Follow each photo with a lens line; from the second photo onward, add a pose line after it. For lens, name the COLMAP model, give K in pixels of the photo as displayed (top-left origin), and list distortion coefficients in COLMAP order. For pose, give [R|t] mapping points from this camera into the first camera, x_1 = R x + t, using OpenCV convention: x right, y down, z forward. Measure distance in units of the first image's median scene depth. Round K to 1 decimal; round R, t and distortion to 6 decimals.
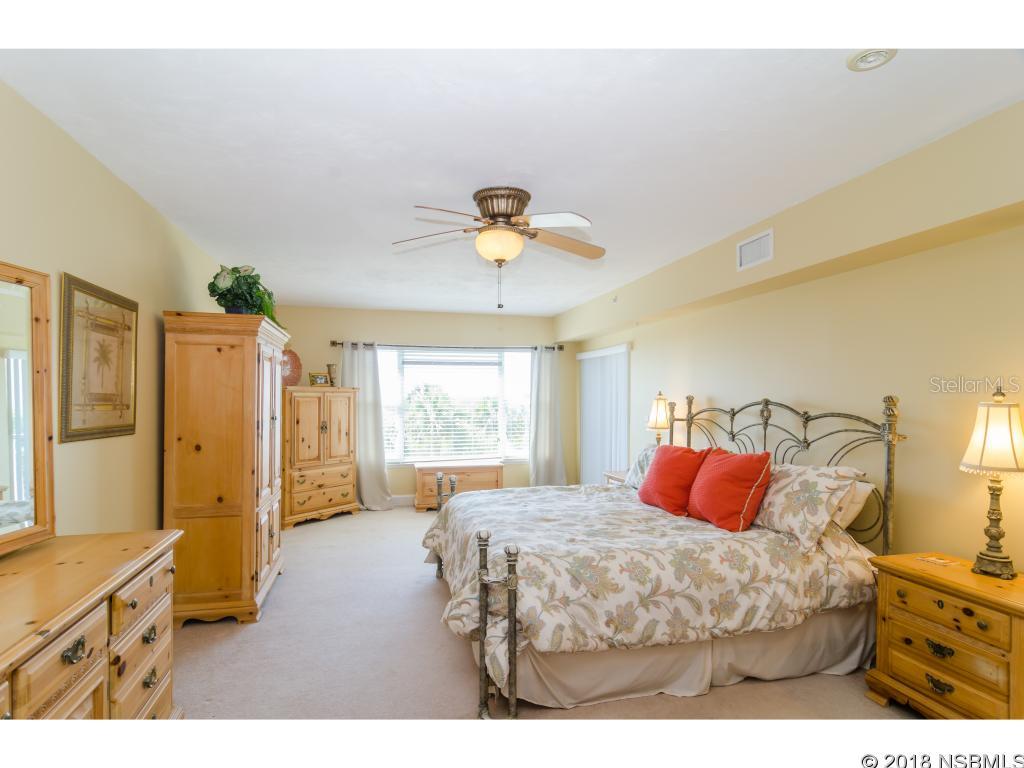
lens RADIAL K [[544.6, 0, 510.9], [0, 544.6, 391.2], [0, 0, 1]] dist [0.005940, 0.003322]
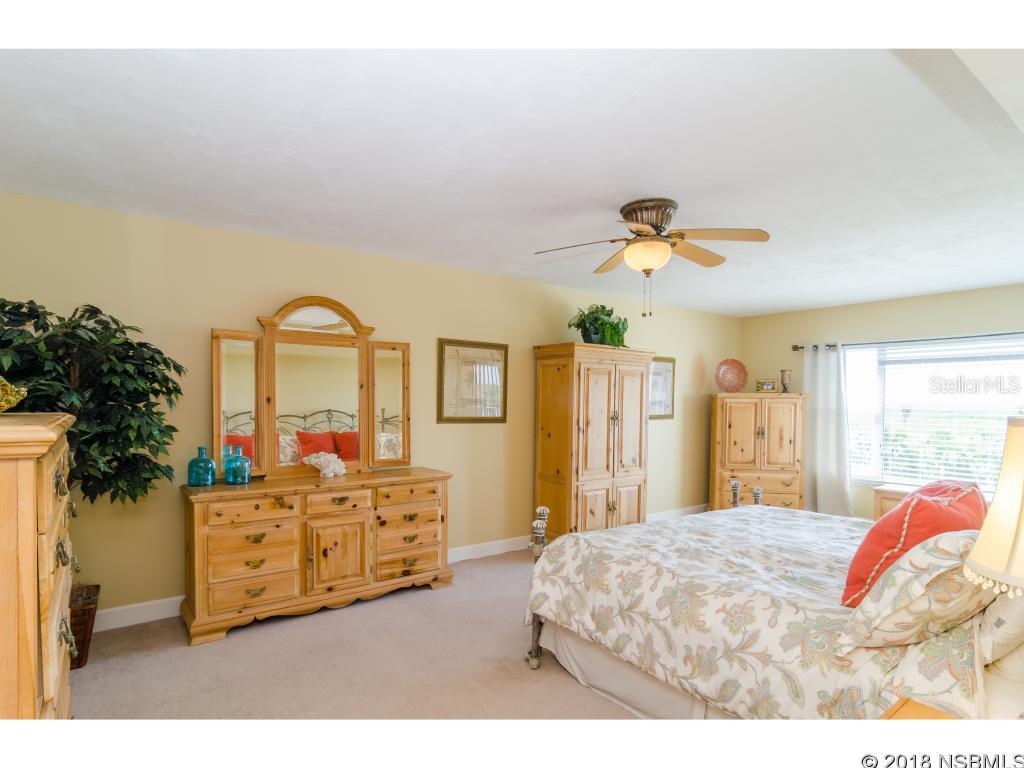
lens RADIAL K [[544.6, 0, 508.9], [0, 544.6, 410.5], [0, 0, 1]] dist [0.005940, 0.003322]
pose [[0.375390, 0.017529, -0.926701, 0.851000], [0.002311, 0.999800, 0.019848, 0.006361], [0.926864, -0.009593, 0.375275, 0.365384]]
